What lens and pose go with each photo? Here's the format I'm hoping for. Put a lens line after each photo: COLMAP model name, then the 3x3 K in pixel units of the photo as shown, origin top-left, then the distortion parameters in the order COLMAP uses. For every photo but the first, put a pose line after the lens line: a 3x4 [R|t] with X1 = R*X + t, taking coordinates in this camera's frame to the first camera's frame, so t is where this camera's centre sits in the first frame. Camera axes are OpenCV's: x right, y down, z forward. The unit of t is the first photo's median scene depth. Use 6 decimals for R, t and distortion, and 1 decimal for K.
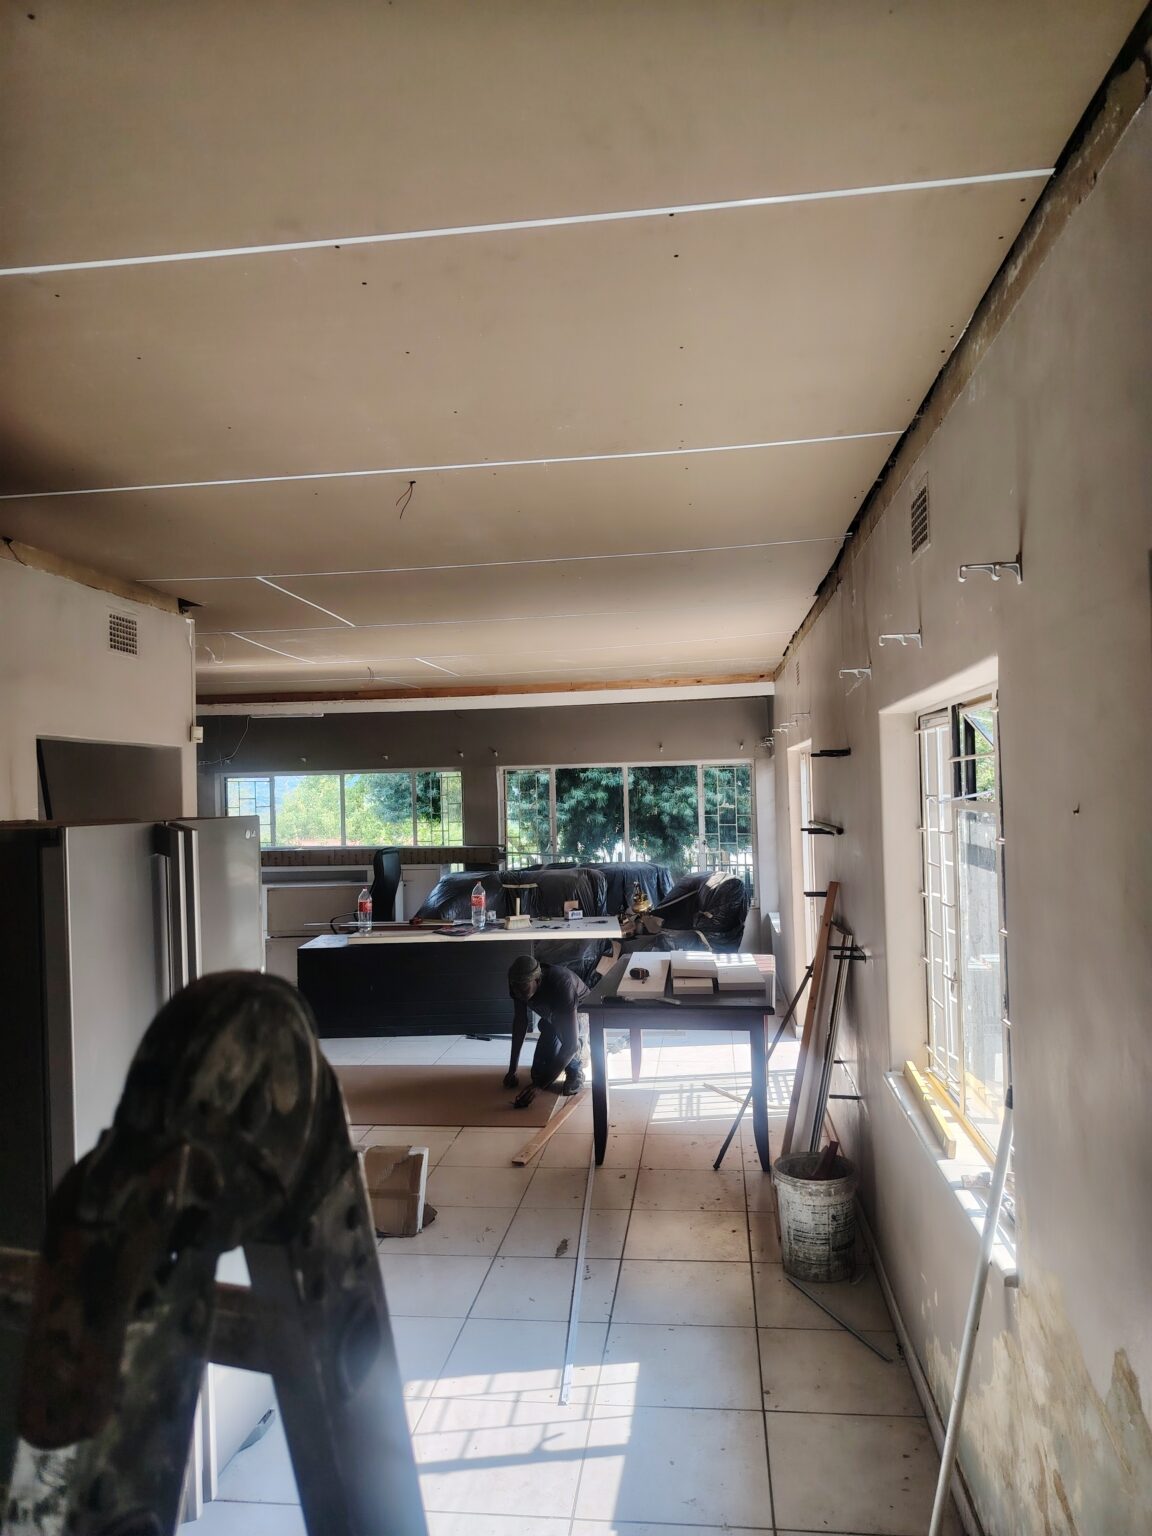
lens RADIAL K [[1080.9, 0, 576.0], [0, 1080.9, 768.0], [0, 0, 1]] dist [0.056688, -0.063401]
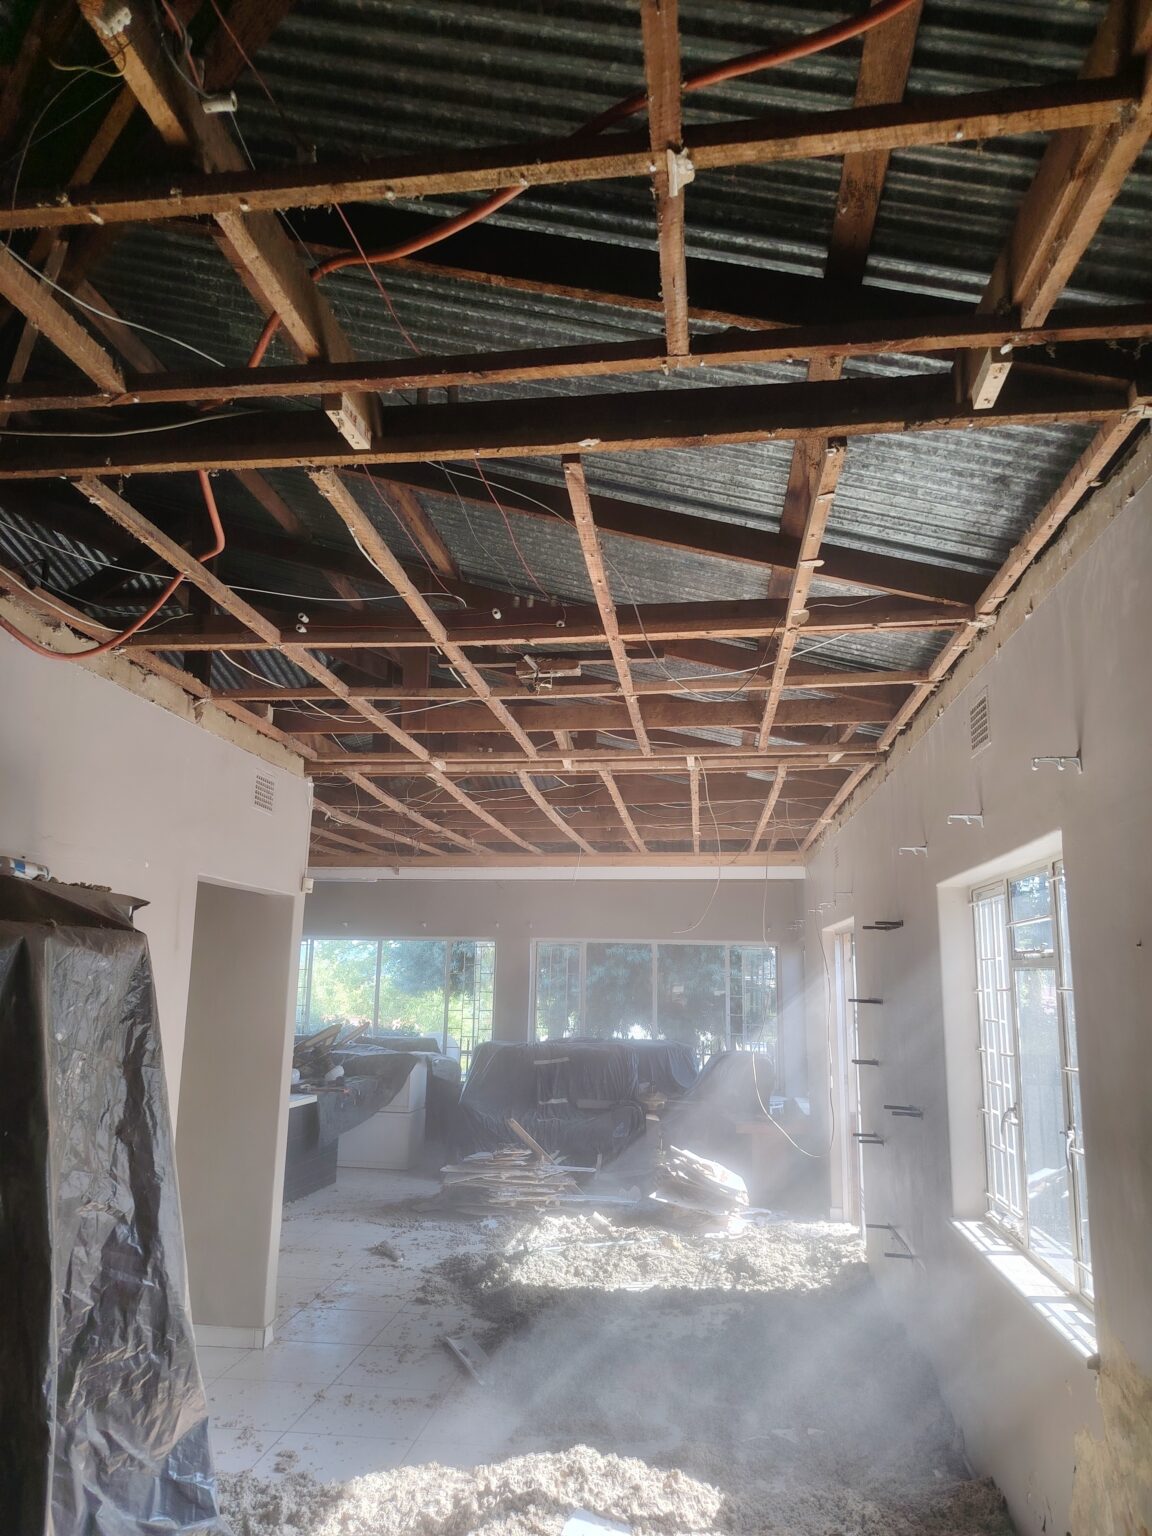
lens RADIAL K [[1094.1, 0, 576.6], [0, 1094.1, 734.2], [0, 0, 1]] dist [0.052404, -0.073453]
pose [[0.999241, 0.038938, 0.000594, -0.035691], [-0.038059, 0.979689, -0.196877, 0.011915], [-0.008248, 0.196705, 0.980428, -0.055148]]
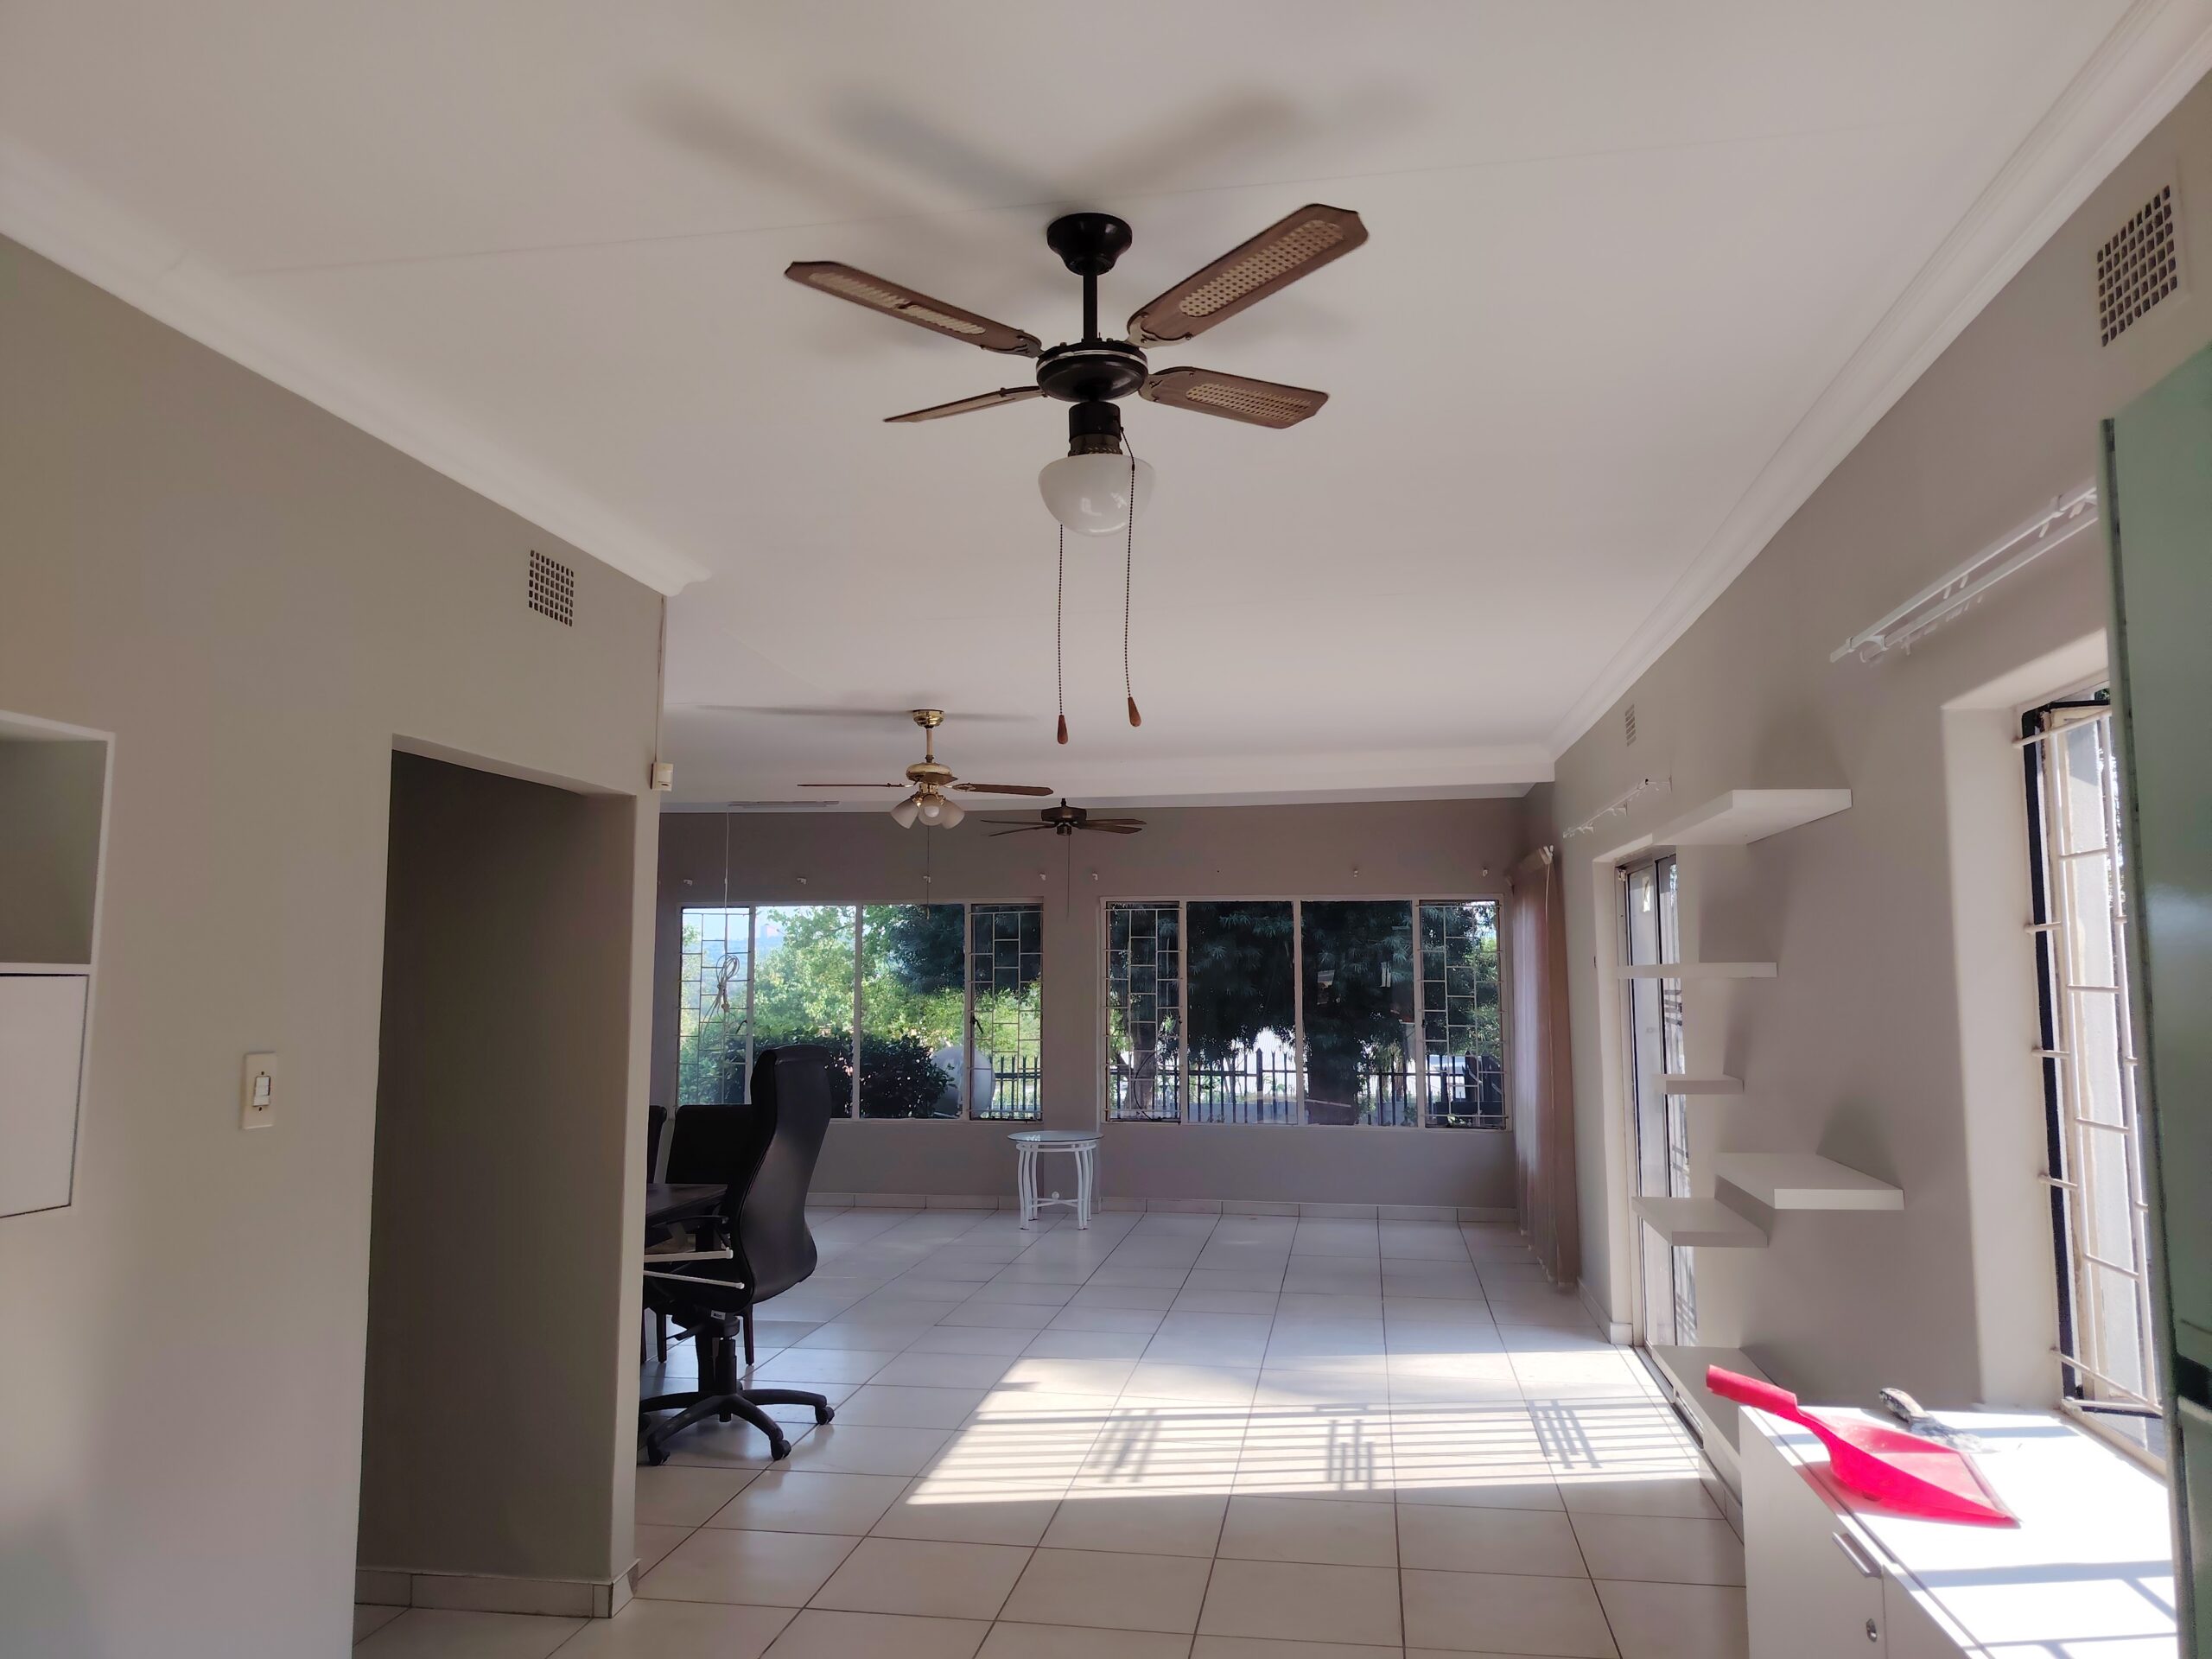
lens RADIAL K [[1541.0, 0, 1100.2], [0, 1541.0, 795.5], [0, 0, 1]] dist [-0.003193, -0.000424]
pose [[0.999076, 0.012390, -0.041146, -0.033950], [-0.016246, 0.995370, -0.094730, 0.023469], [0.039782, 0.095311, 0.994652, 0.079376]]
